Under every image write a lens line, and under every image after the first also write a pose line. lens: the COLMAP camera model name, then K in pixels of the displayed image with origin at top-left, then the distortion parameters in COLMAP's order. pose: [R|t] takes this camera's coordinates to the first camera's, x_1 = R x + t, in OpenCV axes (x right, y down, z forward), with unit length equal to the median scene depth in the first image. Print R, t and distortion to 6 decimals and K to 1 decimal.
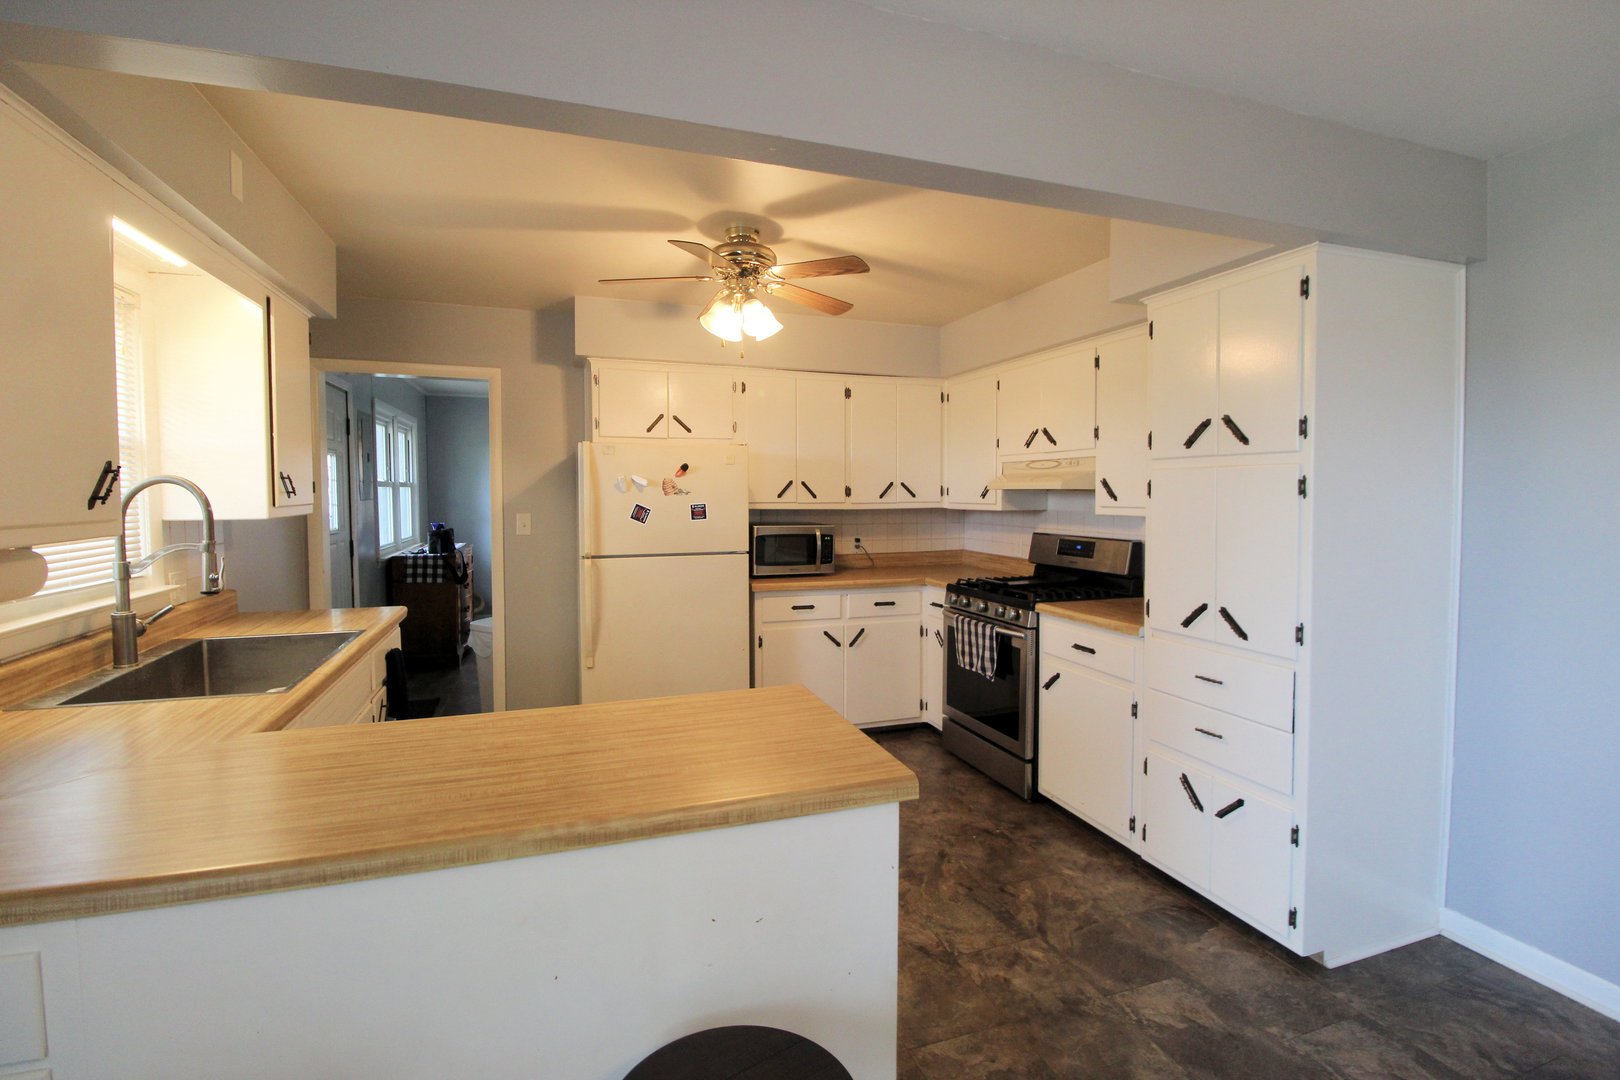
lens RADIAL K [[745.9, 0, 809.0], [0, 745.9, 521.5], [0, 0, 1]] dist [0.001410, -0.013594]
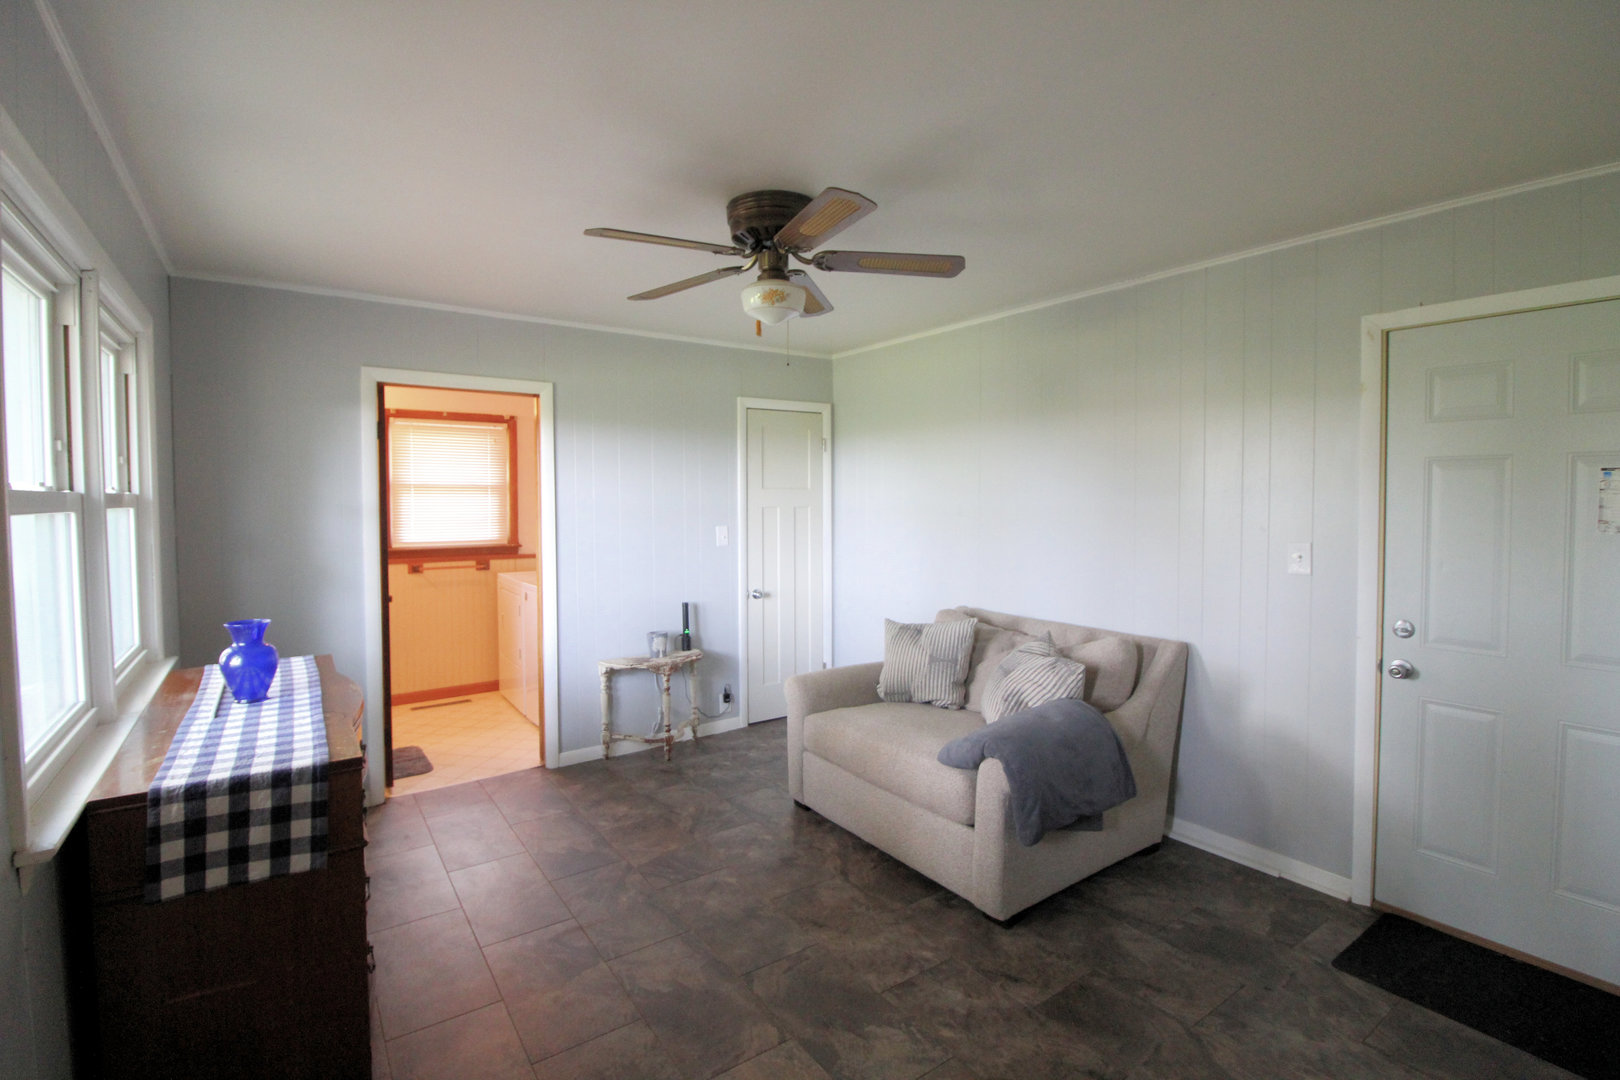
lens RADIAL K [[751.3, 0, 810.0], [0, 751.3, 517.7], [0, 0, 1]] dist [0.000907, -0.014003]
pose [[0.960411, -0.013763, 0.278247, -0.618419], [0.017216, 0.999802, -0.009970, -0.060267], [-0.278054, 0.014366, 0.960458, 1.086988]]
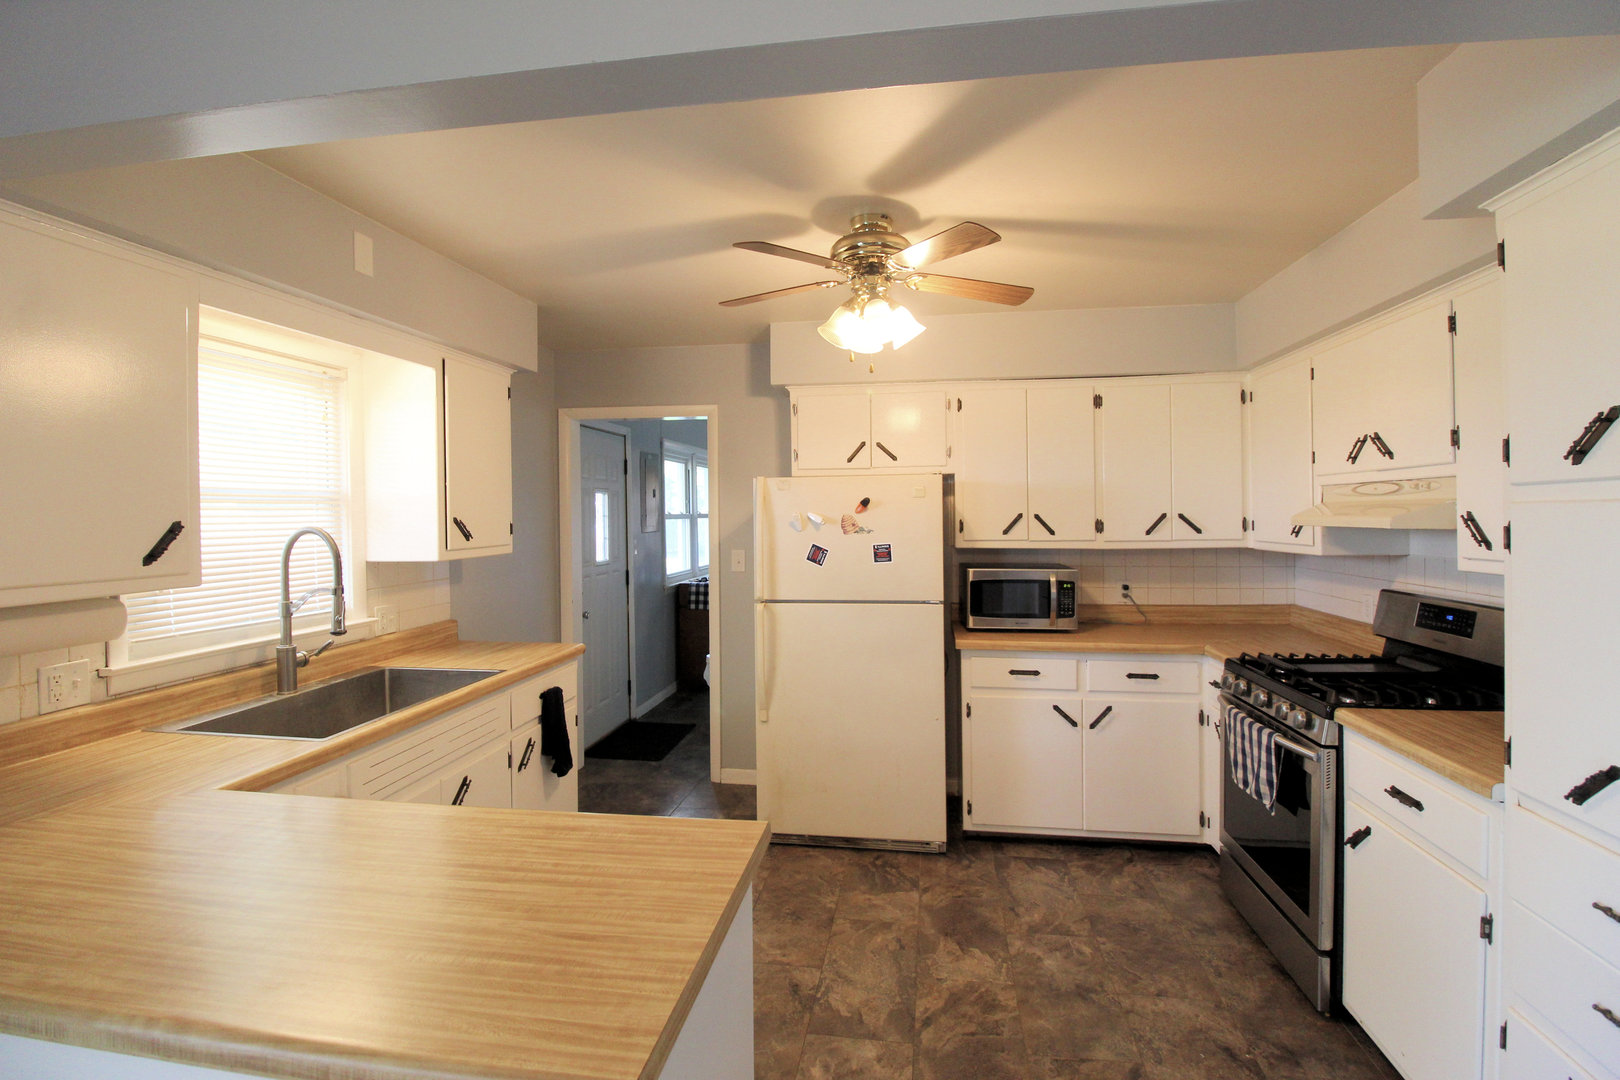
lens RADIAL K [[751.3, 0, 810.0], [0, 751.3, 517.7], [0, 0, 1]] dist [0.000907, -0.014003]
pose [[0.882540, -0.006069, -0.470197, 0.186324], [-0.009600, 0.999476, -0.030919, -0.026216], [0.470138, 0.031801, 0.882020, 0.192562]]
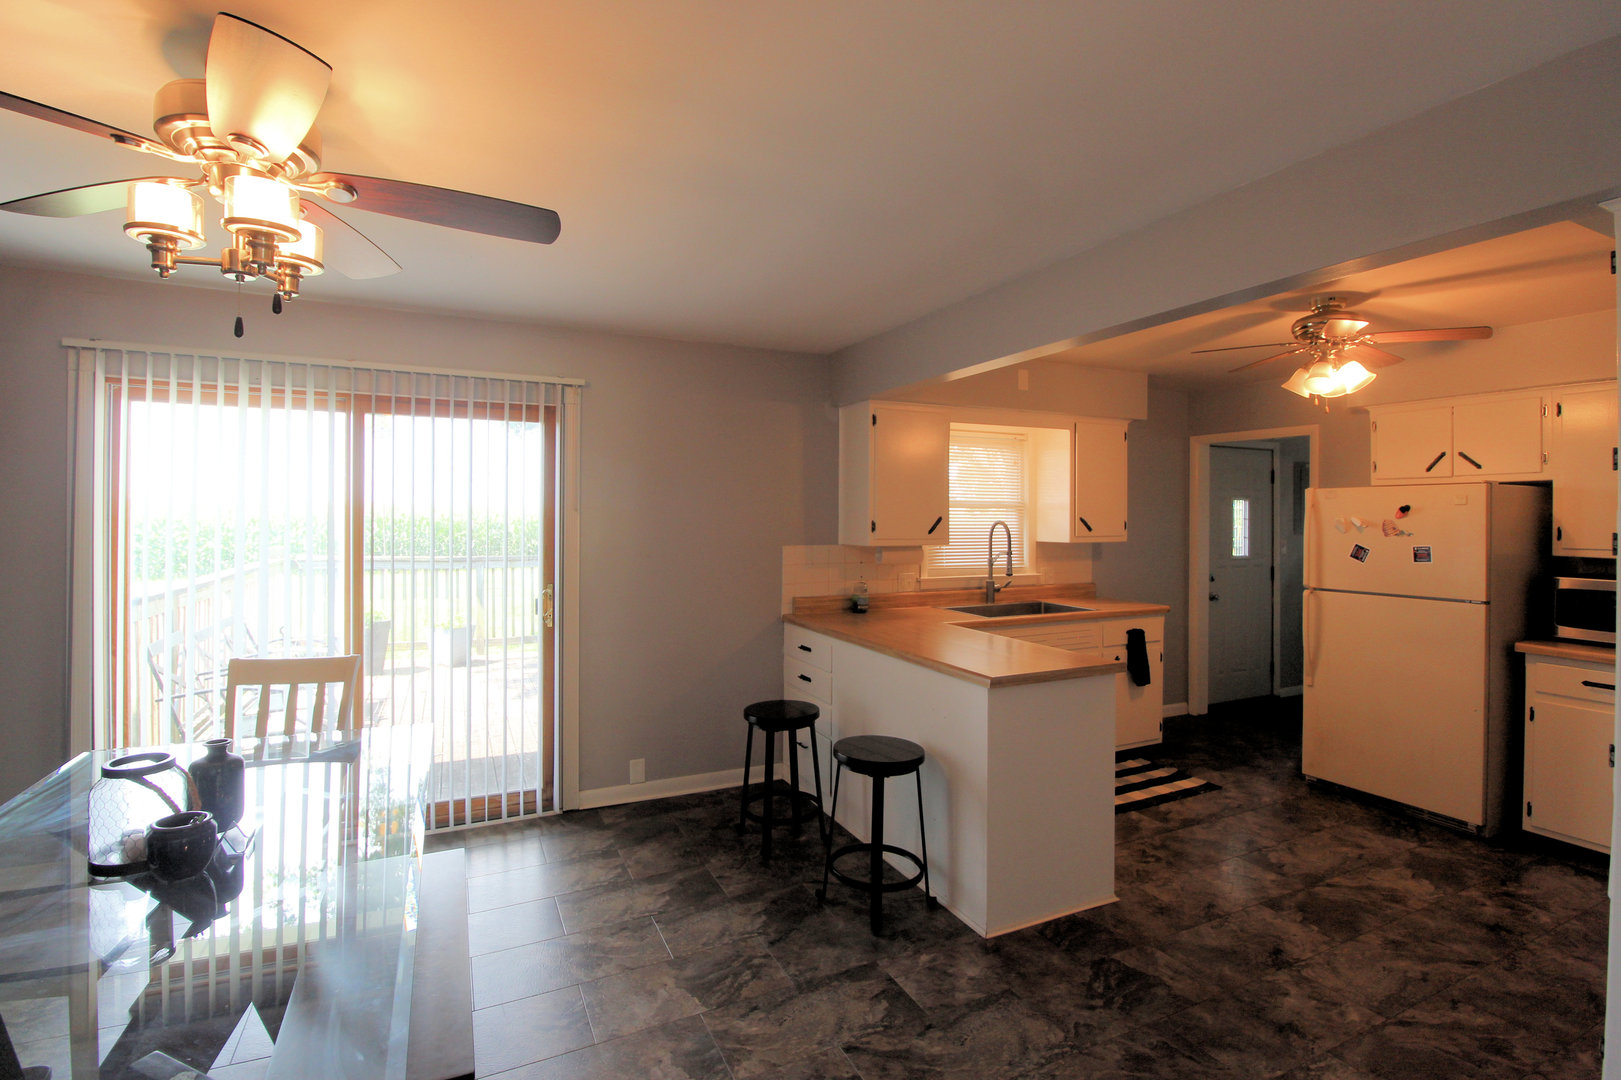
lens RADIAL K [[751.8, 0, 810.5], [0, 751.8, 517.7], [0, 0, 1]] dist [0.000907, -0.014003]
pose [[0.113109, 0.001652, -0.993581, 0.728125], [-0.047488, 0.998865, -0.003745, -0.019138], [0.992447, 0.047606, 0.113059, 0.096268]]
